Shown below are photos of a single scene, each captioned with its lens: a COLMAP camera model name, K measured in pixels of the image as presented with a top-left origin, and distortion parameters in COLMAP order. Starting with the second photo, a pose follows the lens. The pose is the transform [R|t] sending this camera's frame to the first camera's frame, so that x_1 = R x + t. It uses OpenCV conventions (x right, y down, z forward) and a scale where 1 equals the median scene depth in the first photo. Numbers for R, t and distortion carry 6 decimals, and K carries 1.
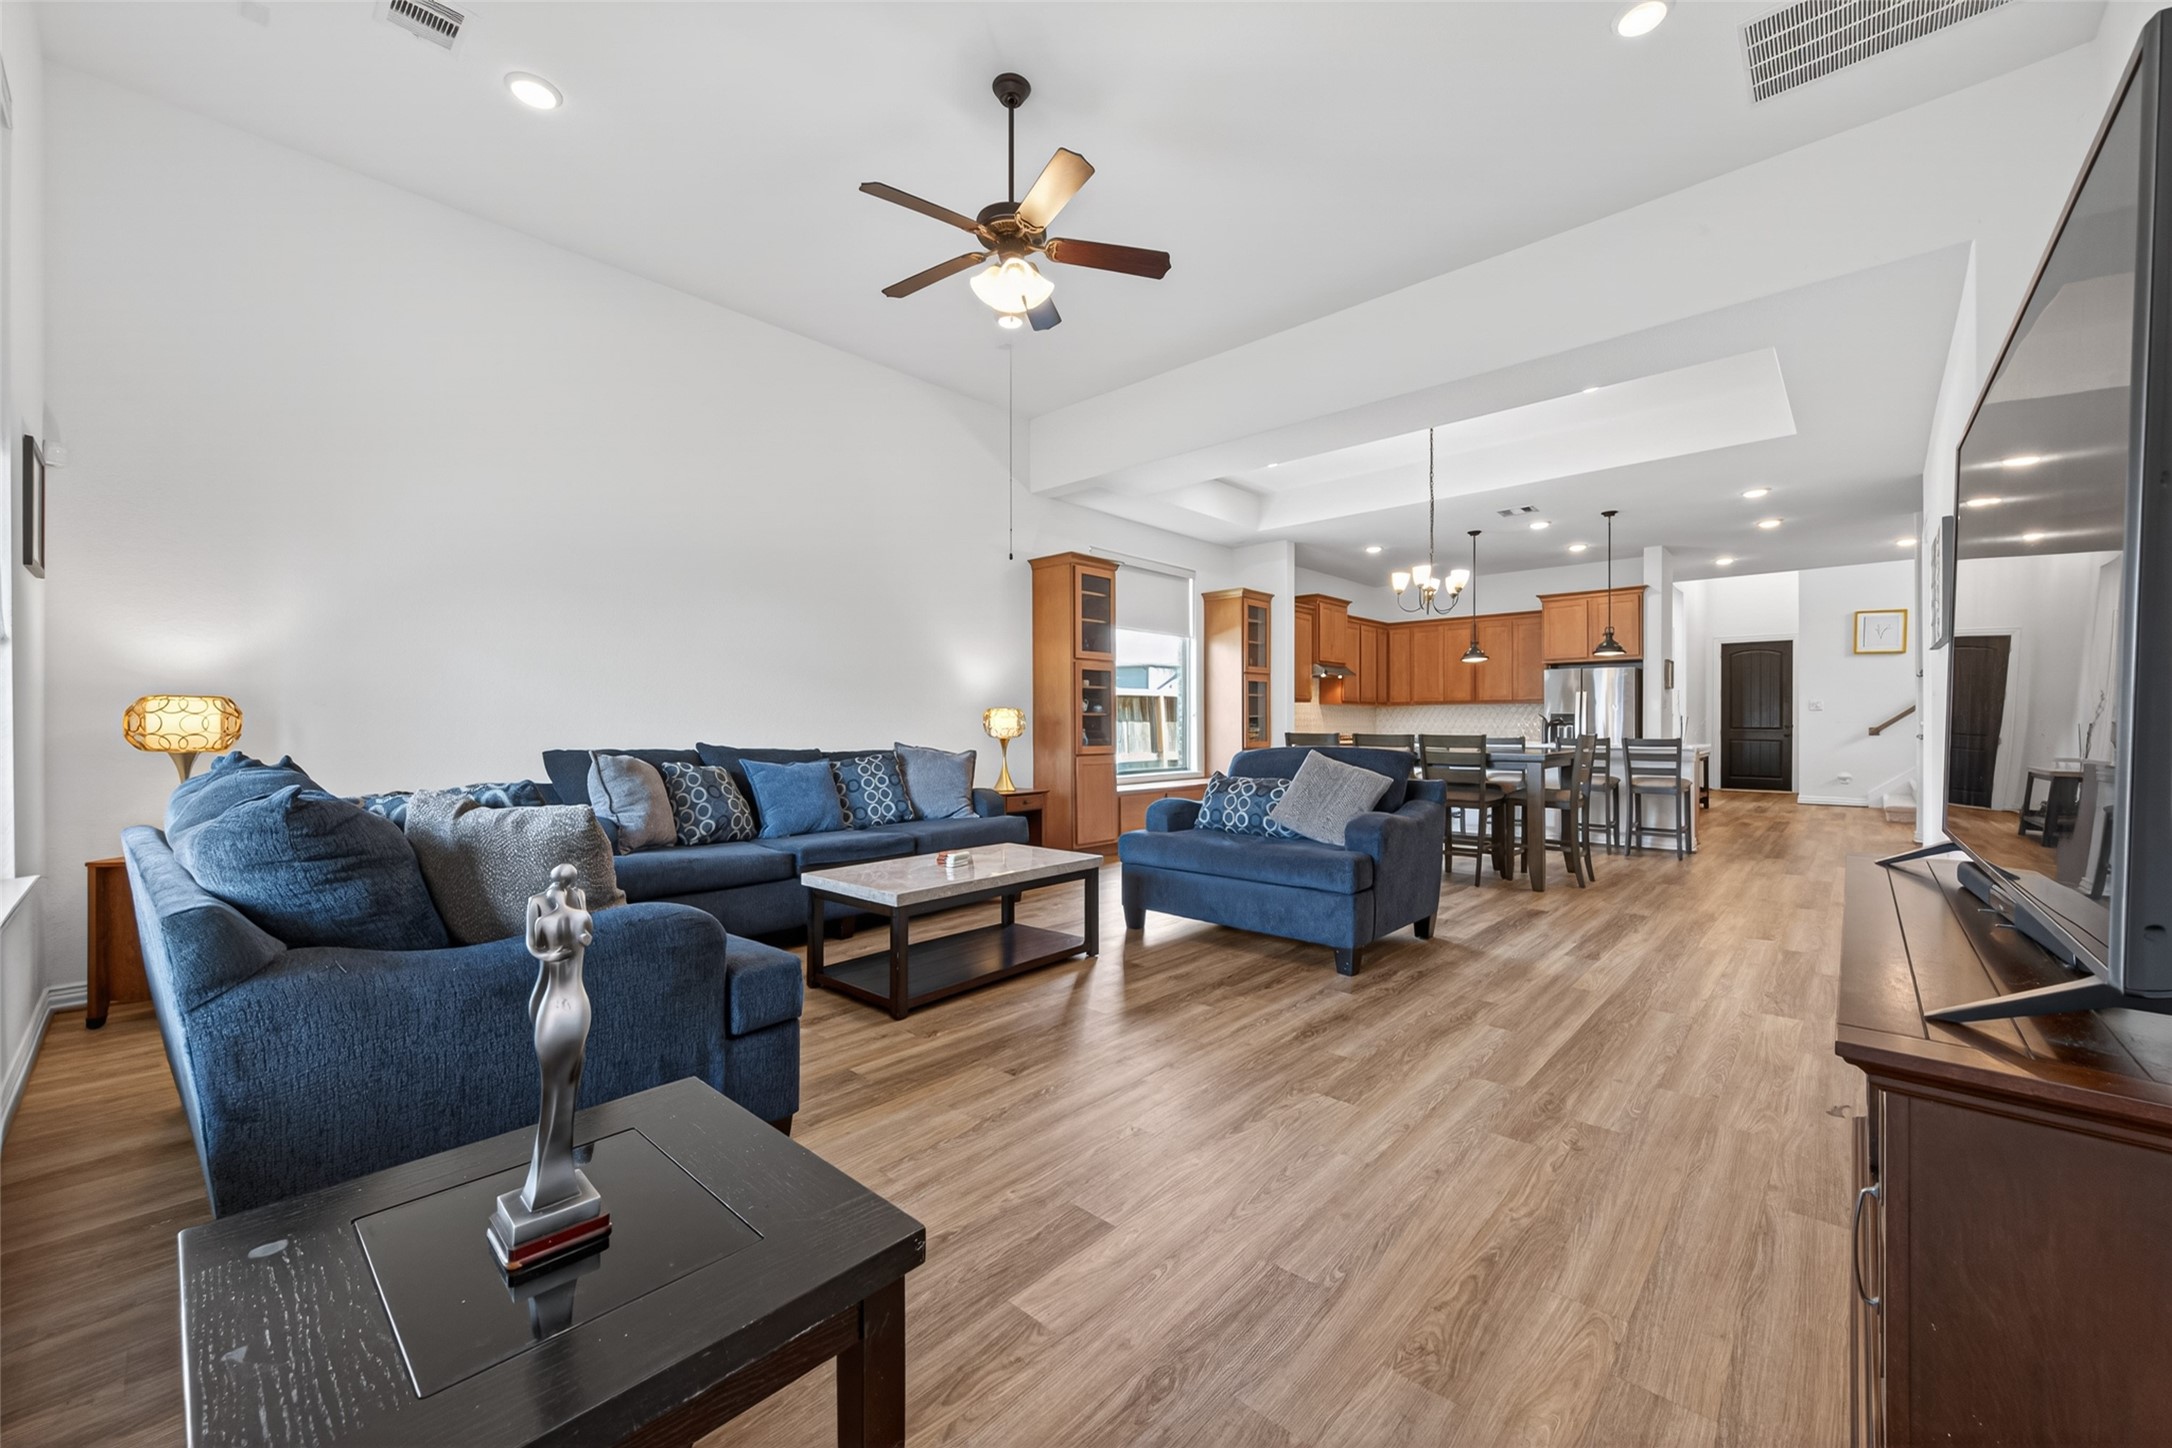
lens RADIAL K [[845.5, 0, 1081.5], [0, 845.5, 727.1], [0, 0, 1]] dist [0.008159, -0.000115]
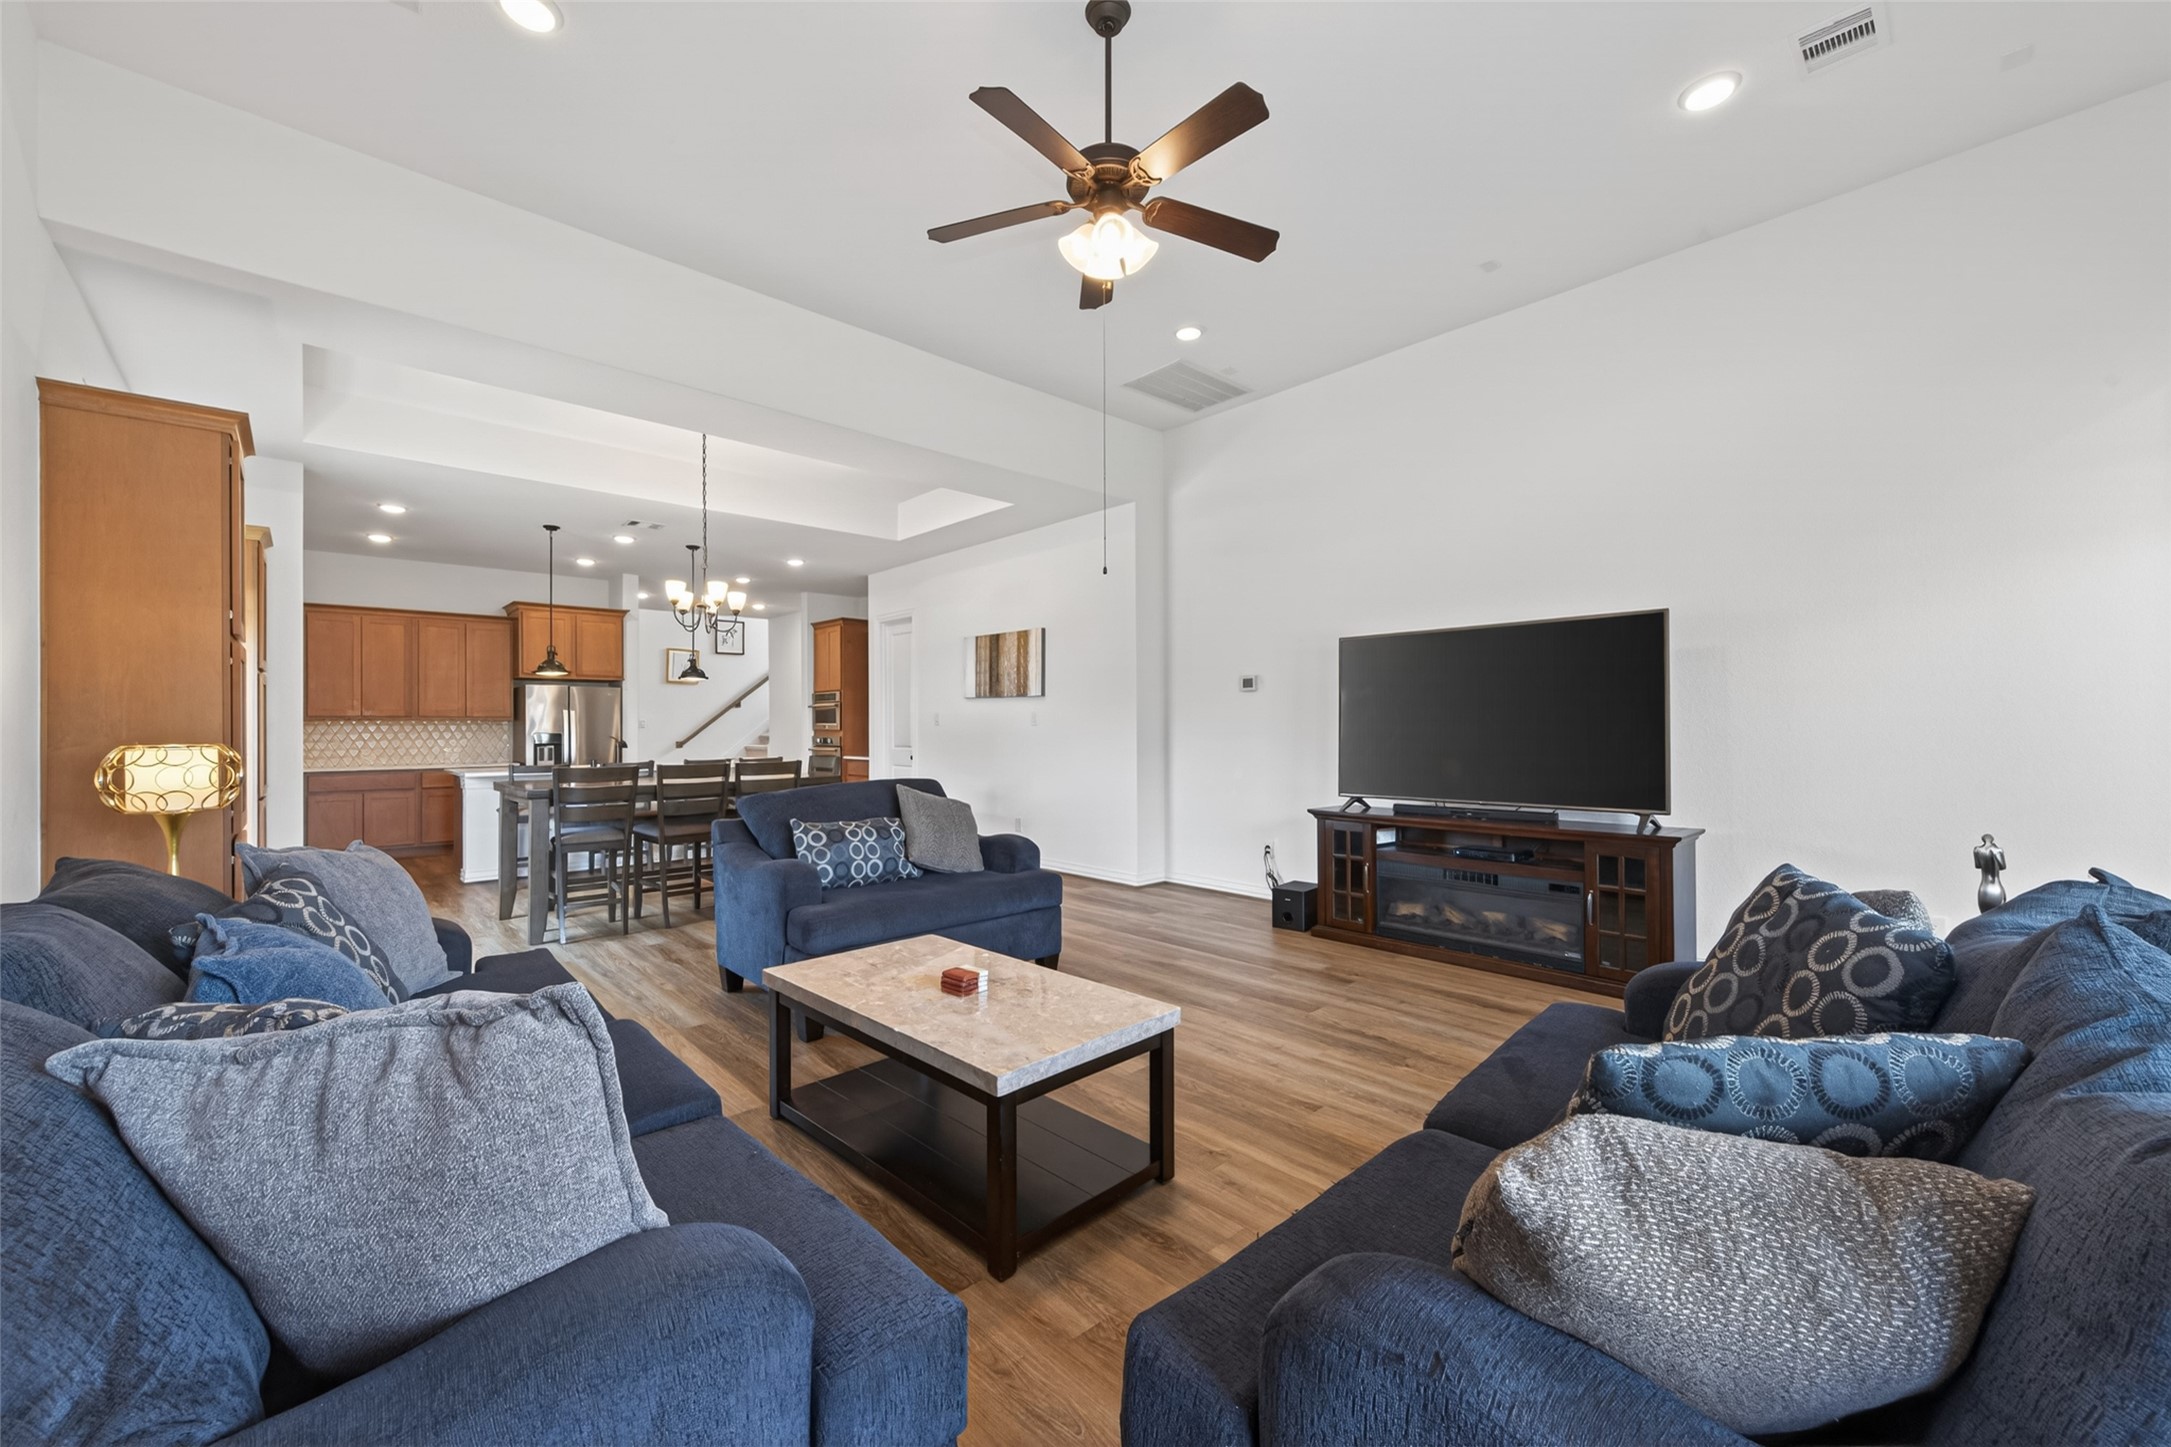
lens RADIAL K [[845.1, 0, 1092.7], [0, 845.1, 729.6], [0, 0, 1]] dist [0.008159, -0.000115]
pose [[0.070837, -0.000846, 0.997488, -0.387062], [0.008959, 0.999960, 0.000212, -0.019607], [-0.997448, 0.008921, 0.070842, 0.407360]]
